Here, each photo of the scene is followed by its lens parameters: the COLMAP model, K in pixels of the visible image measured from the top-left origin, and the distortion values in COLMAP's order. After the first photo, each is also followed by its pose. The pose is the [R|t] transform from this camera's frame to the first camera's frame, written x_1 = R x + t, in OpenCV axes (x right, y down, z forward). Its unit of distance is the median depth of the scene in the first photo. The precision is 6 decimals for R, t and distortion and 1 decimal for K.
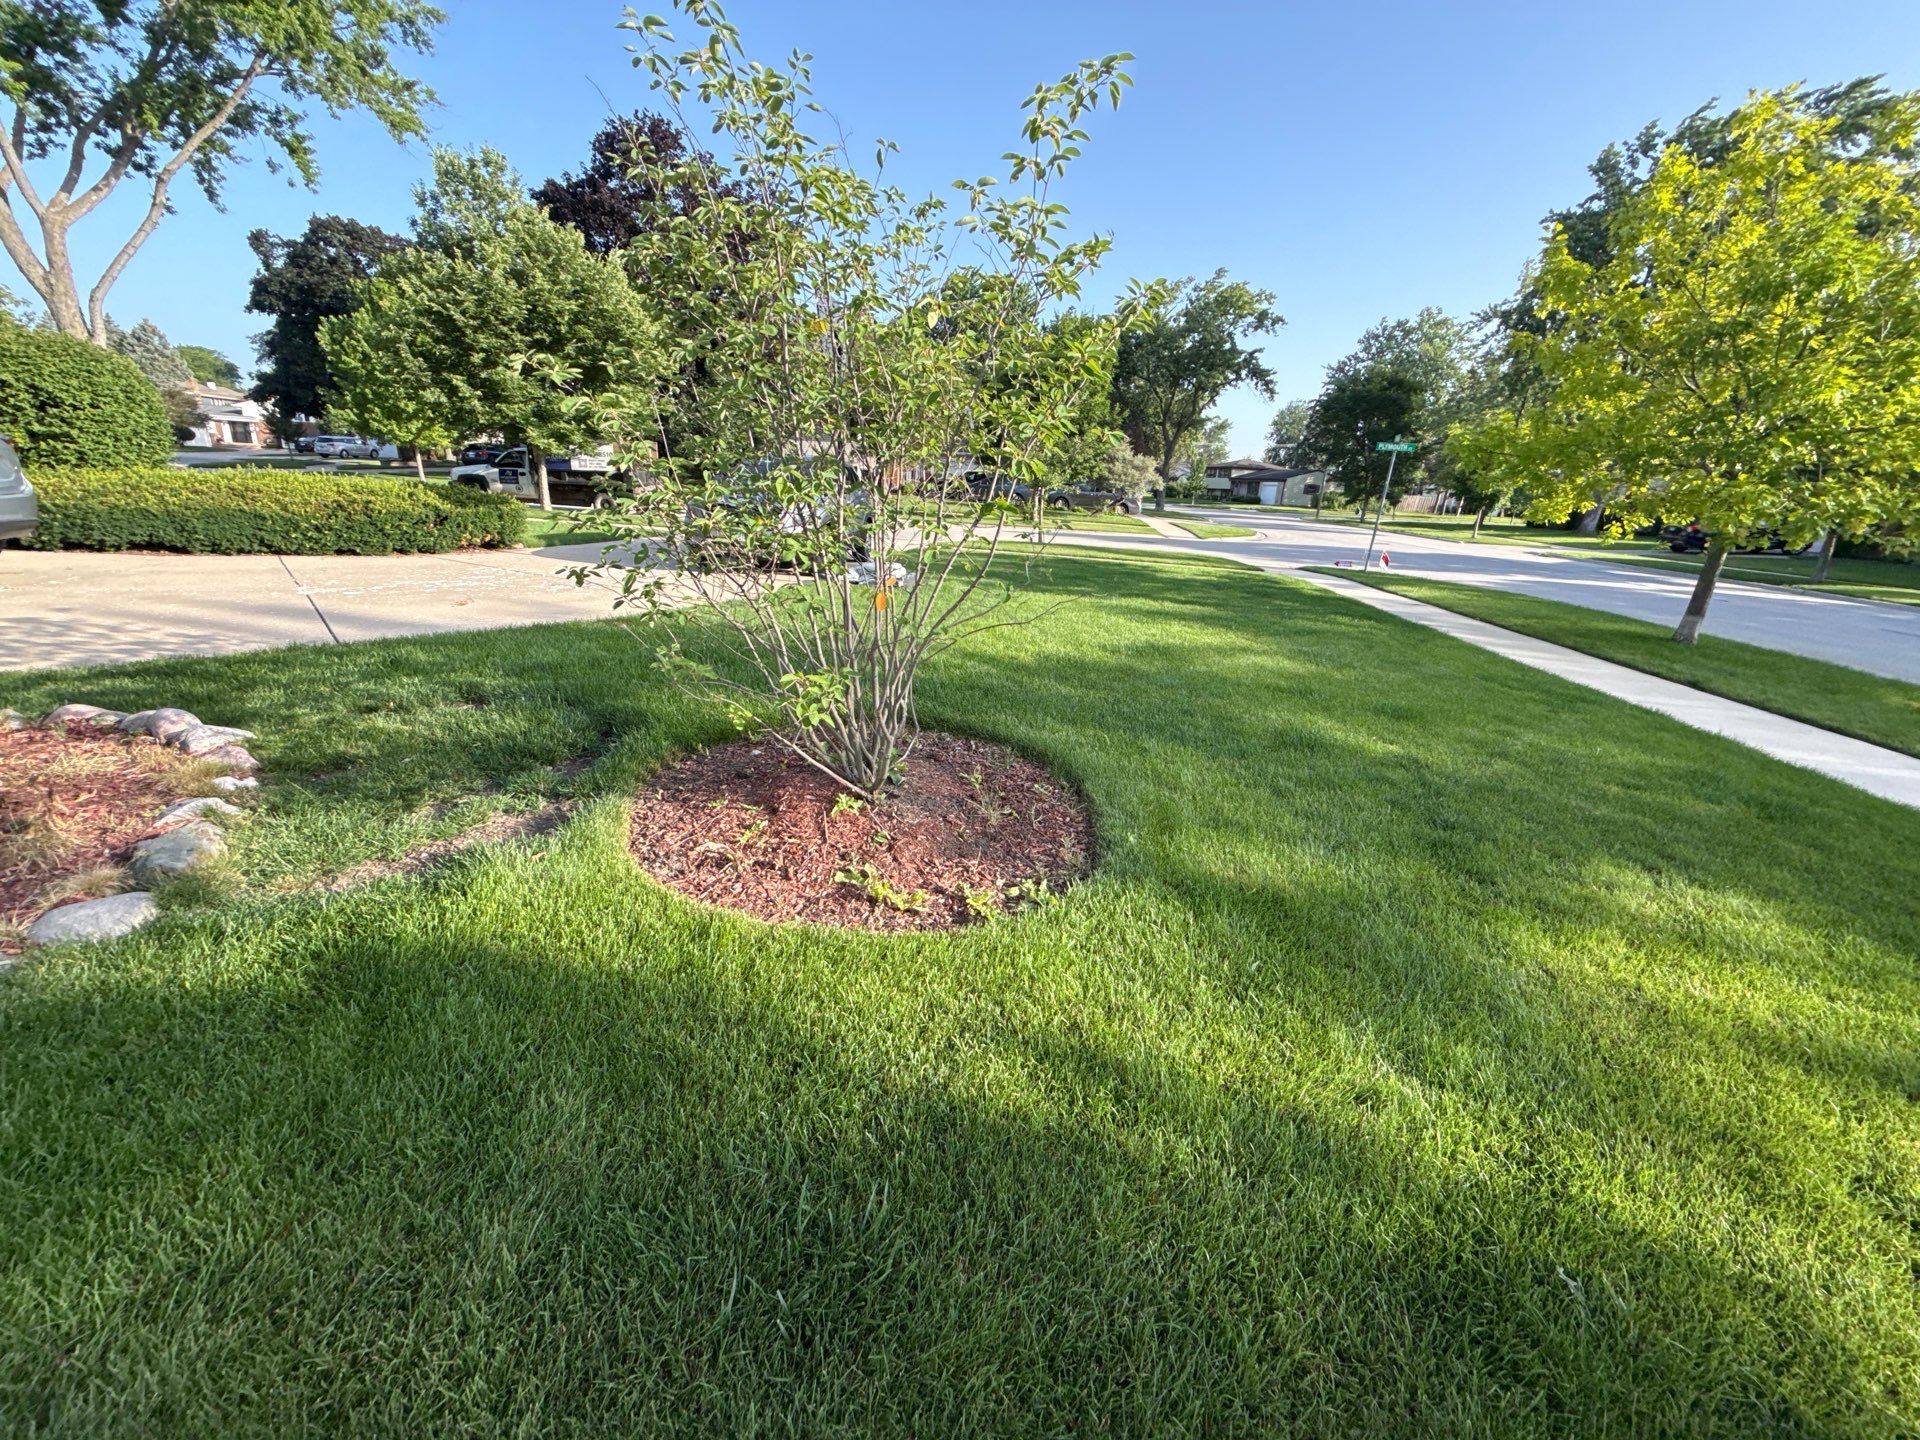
lens RADIAL K [[751.2, 0, 961.8], [0, 751.2, 729.7], [0, 0, 1]] dist [-0.009503, 0.000456]
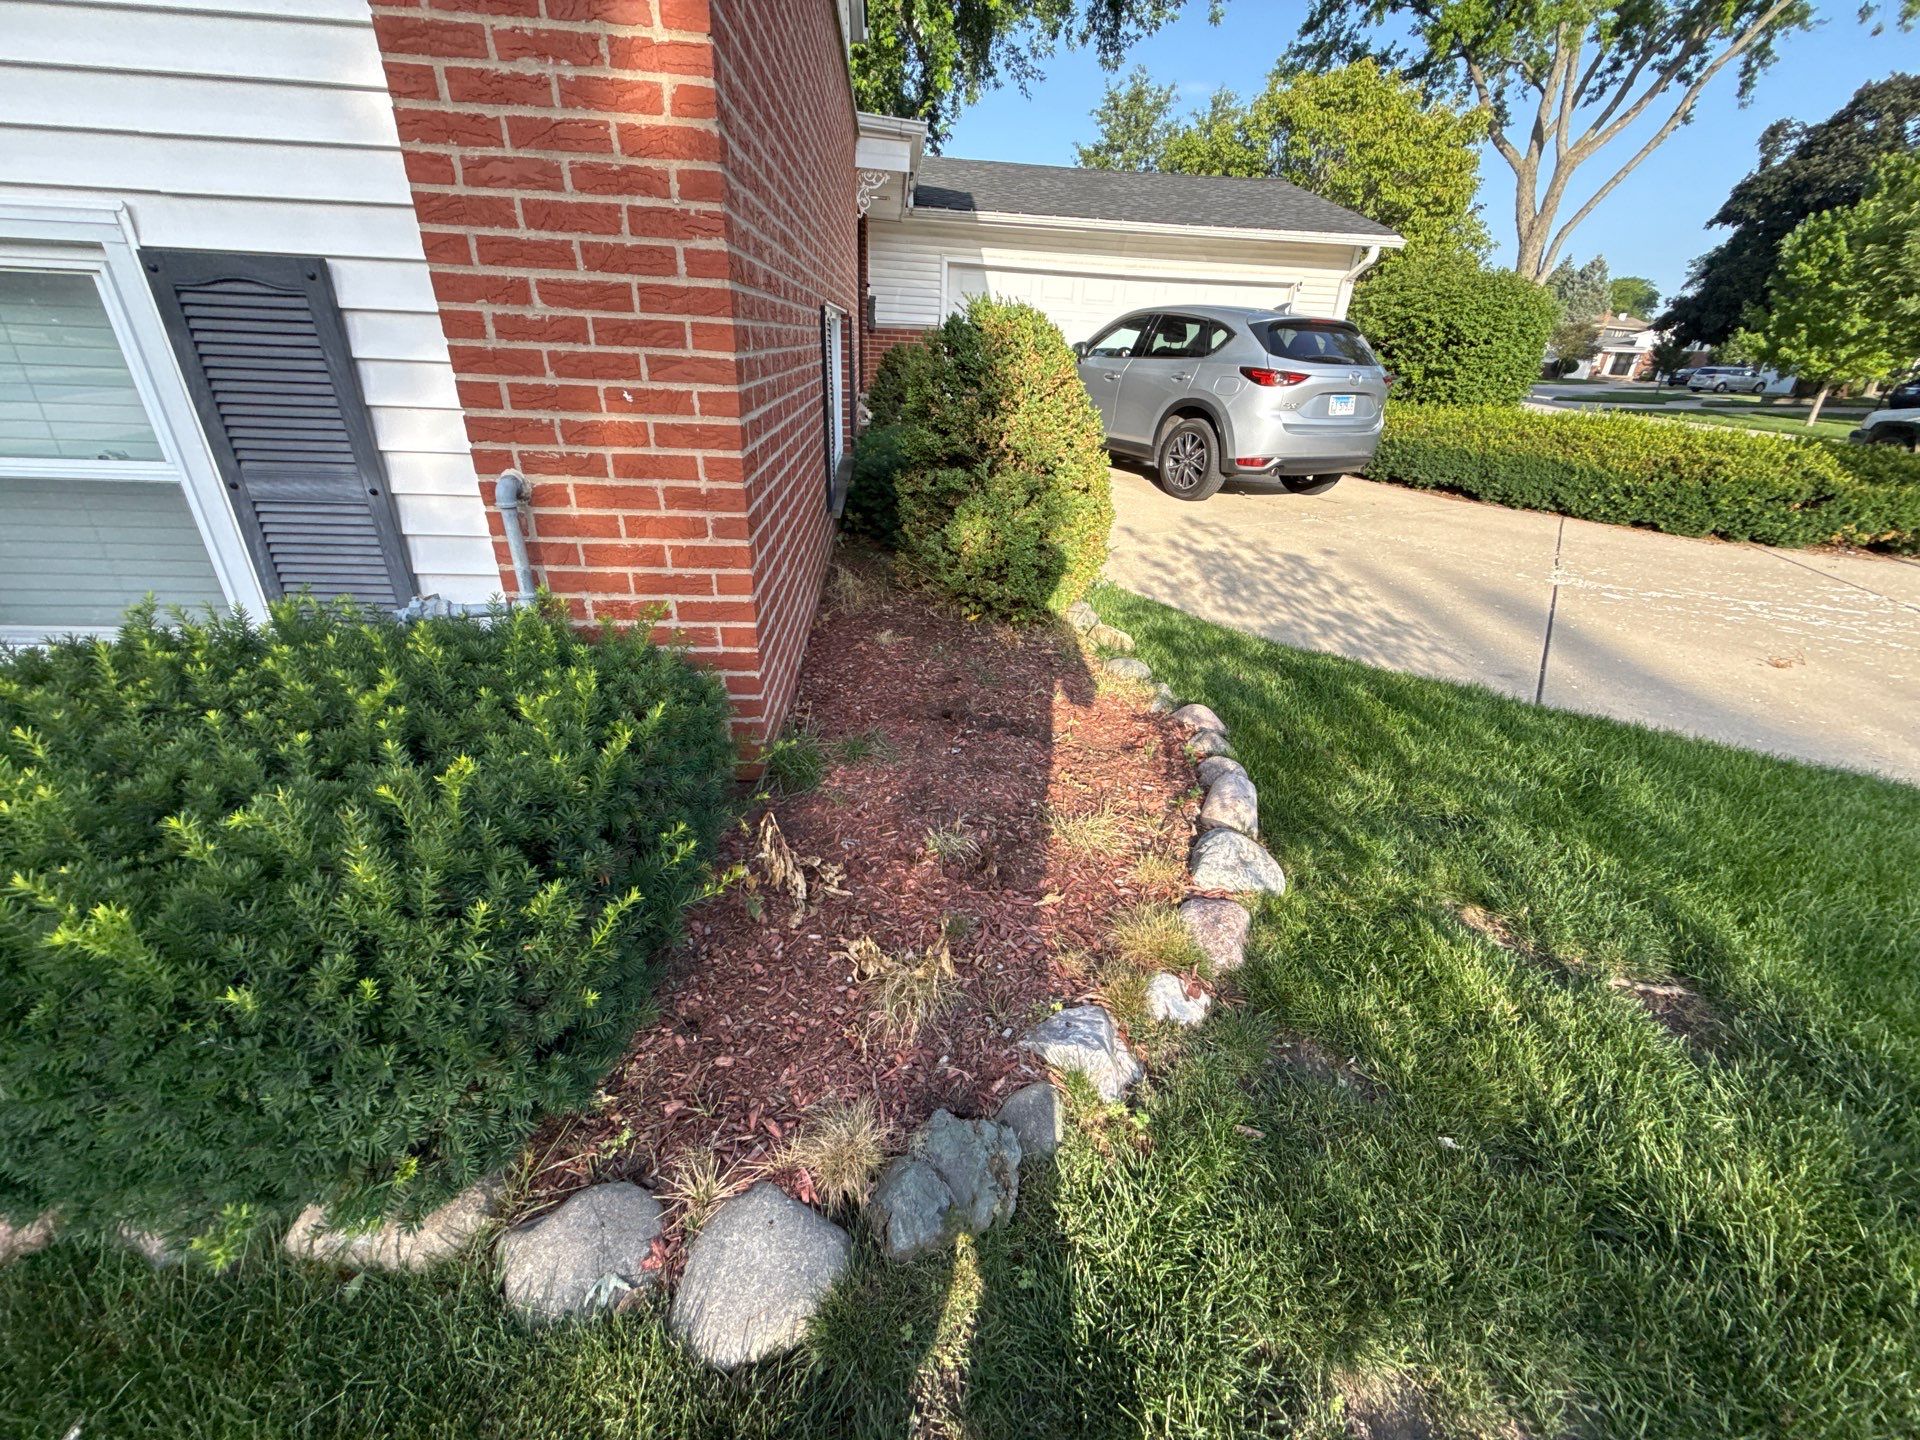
lens RADIAL K [[751.2, 0, 970.6], [0, 751.2, 722.4], [0, 0, 1]] dist [-0.009503, 0.000456]
pose [[0.166954, 0.398810, -0.901708, -0.082457], [-0.334587, 0.883192, 0.328671, -0.038153], [0.927458, 0.246826, 0.280889, 0.093354]]
